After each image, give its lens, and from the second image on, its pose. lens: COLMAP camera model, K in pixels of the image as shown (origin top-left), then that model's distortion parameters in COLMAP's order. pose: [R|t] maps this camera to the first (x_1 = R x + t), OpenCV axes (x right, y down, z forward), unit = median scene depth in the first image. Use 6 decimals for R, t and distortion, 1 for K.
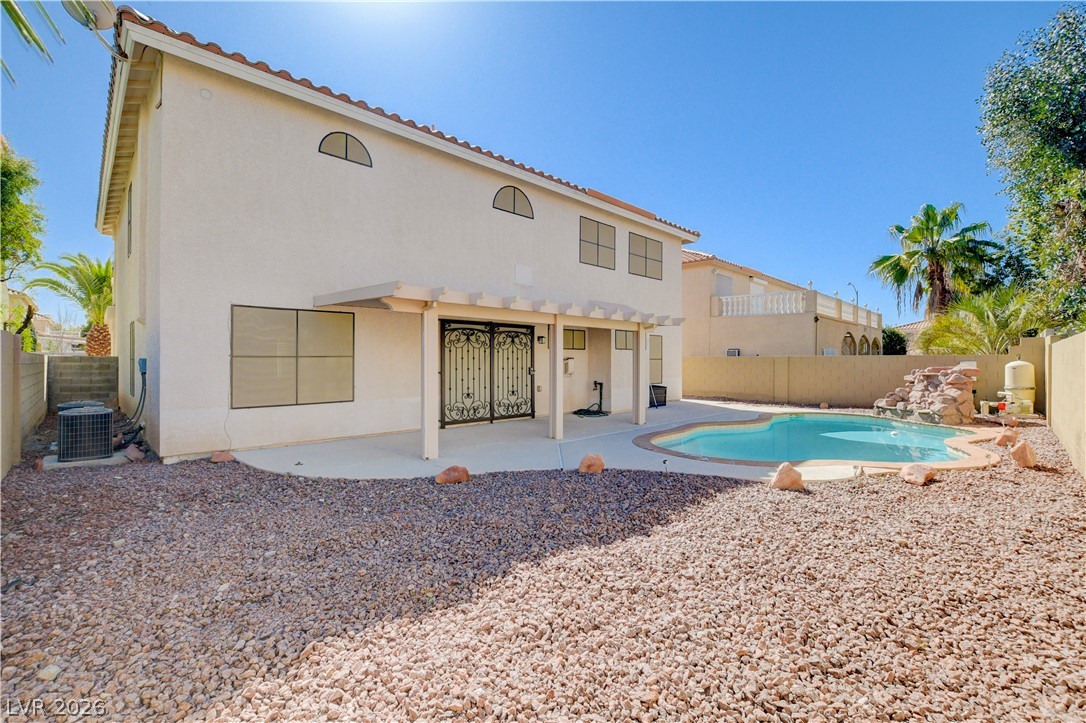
lens RADIAL K [[469.2, 0, 546.3], [0, 469.2, 360.8], [0, 0, 1]] dist [-0.010603, 0.000152]
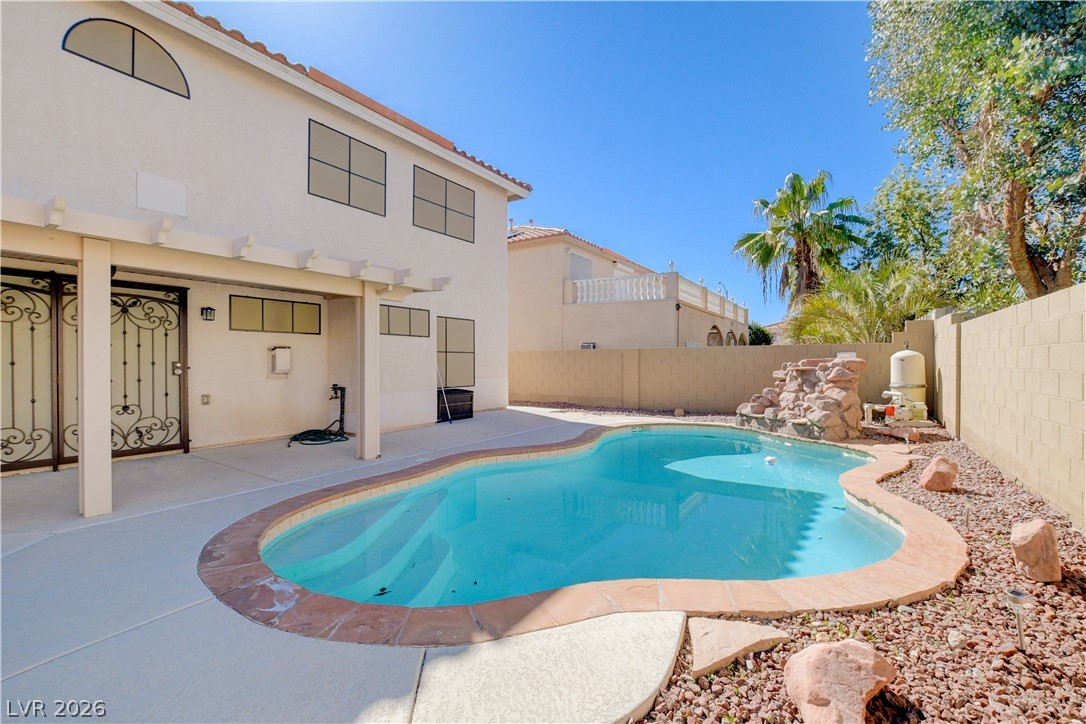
lens RADIAL K [[469.2, 0, 539.4], [0, 469.2, 361.1], [0, 0, 1]] dist [-0.010603, 0.000152]
pose [[0.979769, -0.004442, 0.200083, 0.222000], [0.004747, 0.999988, -0.001048, 0.012786], [-0.200076, 0.001977, 0.979778, 0.300913]]
